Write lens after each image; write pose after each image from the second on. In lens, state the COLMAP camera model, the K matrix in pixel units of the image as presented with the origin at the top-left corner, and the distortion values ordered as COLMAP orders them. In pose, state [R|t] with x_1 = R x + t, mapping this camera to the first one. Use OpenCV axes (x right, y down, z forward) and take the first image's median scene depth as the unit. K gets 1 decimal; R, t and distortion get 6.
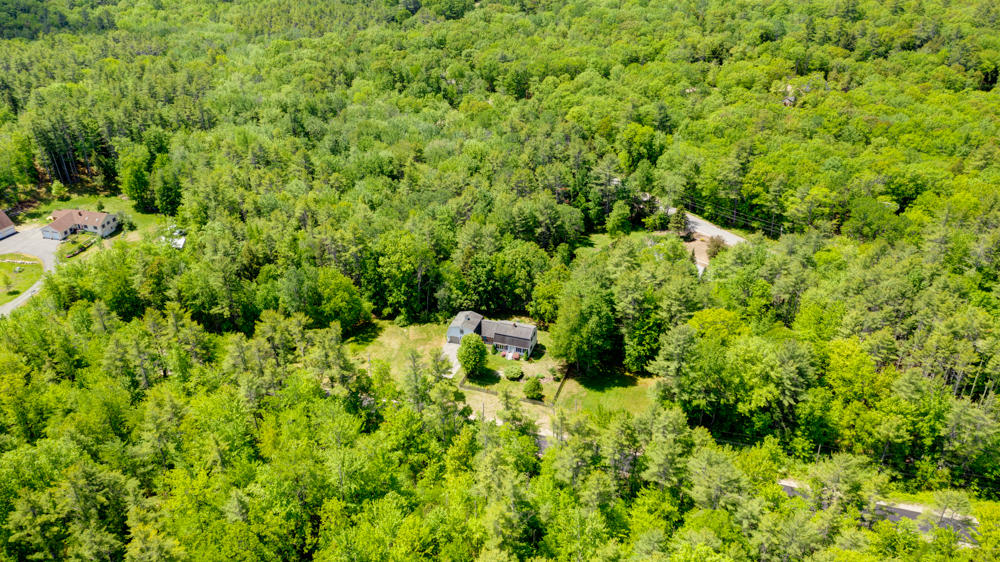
lens RADIAL K [[783.4, 0, 495.6], [0, 783.4, 276.0], [0, 0, 1]] dist [-0.033177, 0.007722]
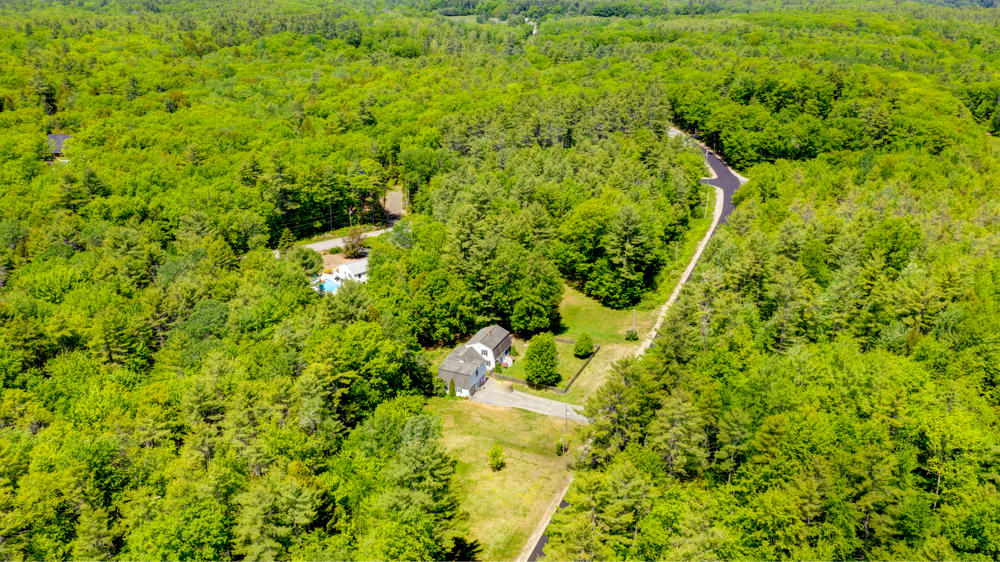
lens RADIAL K [[783.4, 0, 495.6], [0, 783.4, 276.0], [0, 0, 1]] dist [-0.033177, 0.007722]
pose [[0.095010, -0.368442, 0.924783, -0.714117], [0.485570, 0.828128, 0.280047, -0.218172], [-0.869019, 0.422439, 0.257585, 0.694649]]
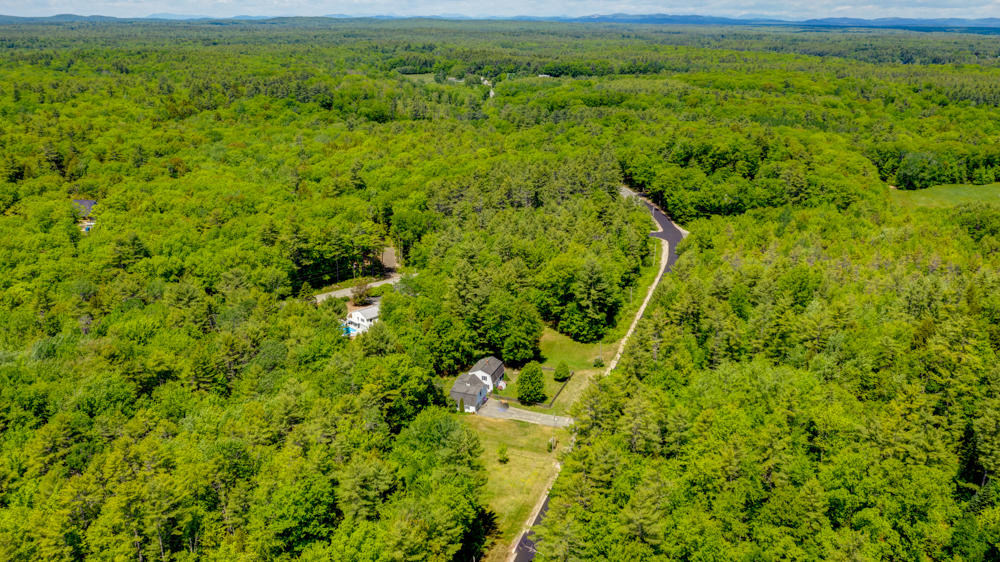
lens RADIAL K [[783.4, 0, 495.6], [0, 783.4, 276.0], [0, 0, 1]] dist [-0.033177, 0.007722]
pose [[0.031478, -0.314831, 0.948626, -0.921079], [0.484457, 0.834963, 0.261033, -0.301767], [-0.874248, 0.451352, 0.178805, 0.690992]]
